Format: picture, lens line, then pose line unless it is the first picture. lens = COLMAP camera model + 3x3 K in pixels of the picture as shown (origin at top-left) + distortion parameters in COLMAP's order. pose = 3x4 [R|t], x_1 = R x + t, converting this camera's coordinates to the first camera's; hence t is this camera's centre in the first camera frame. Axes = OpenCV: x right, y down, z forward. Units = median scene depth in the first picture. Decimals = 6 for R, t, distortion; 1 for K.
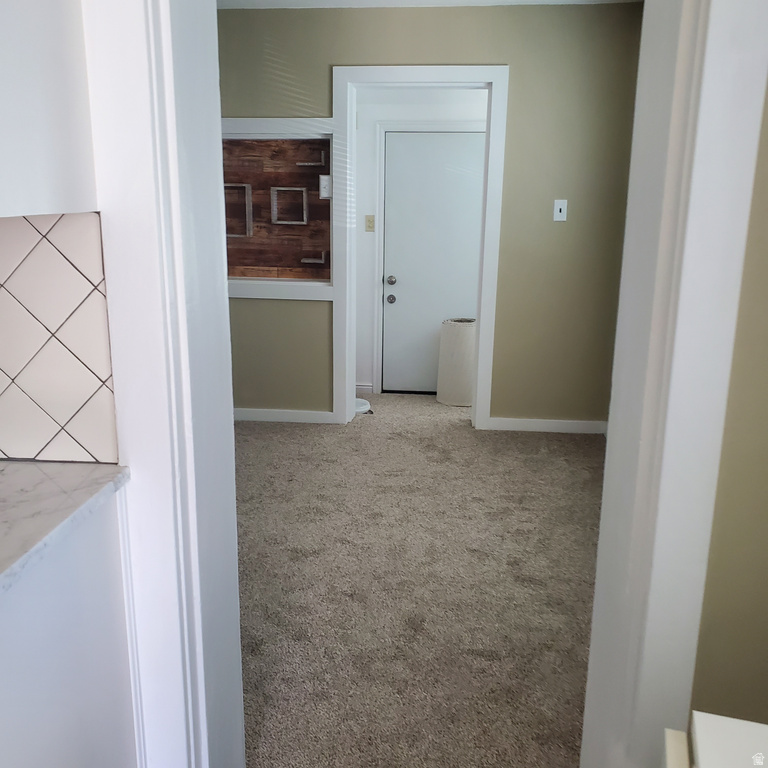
lens RADIAL K [[816.5, 0, 370.4], [0, 816.5, 415.0], [0, 0, 1]] dist [0.067456, 0.000000]
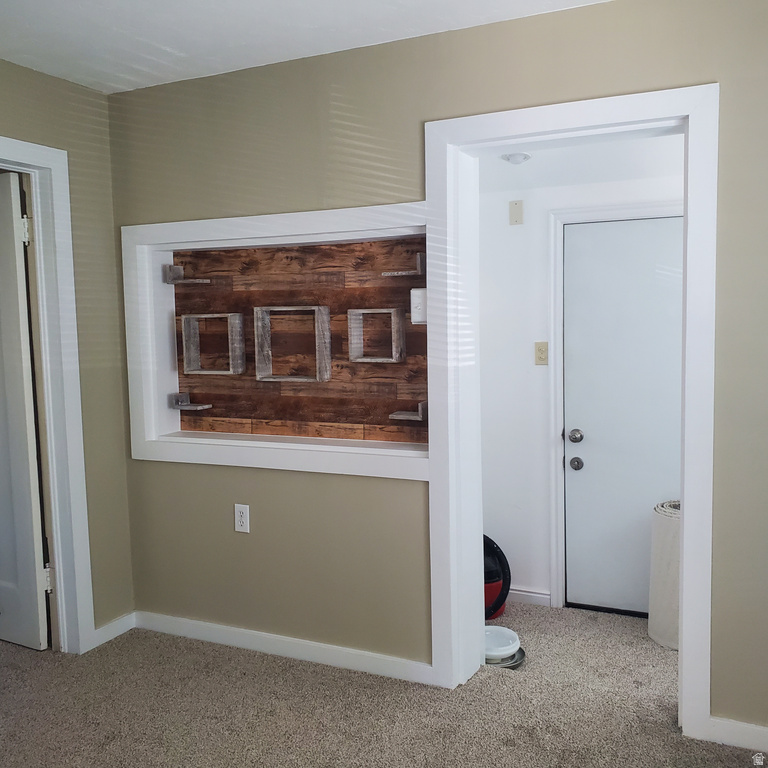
lens RADIAL K [[816.5, 0, 384.7], [0, 816.5, 382.7], [0, 0, 1]] dist [0.067456, 0.000000]
pose [[0.939070, -0.004435, -0.343697, 0.134740], [-0.056251, 0.984453, -0.166397, -0.108649], [0.339092, 0.175592, 0.924221, 0.402762]]
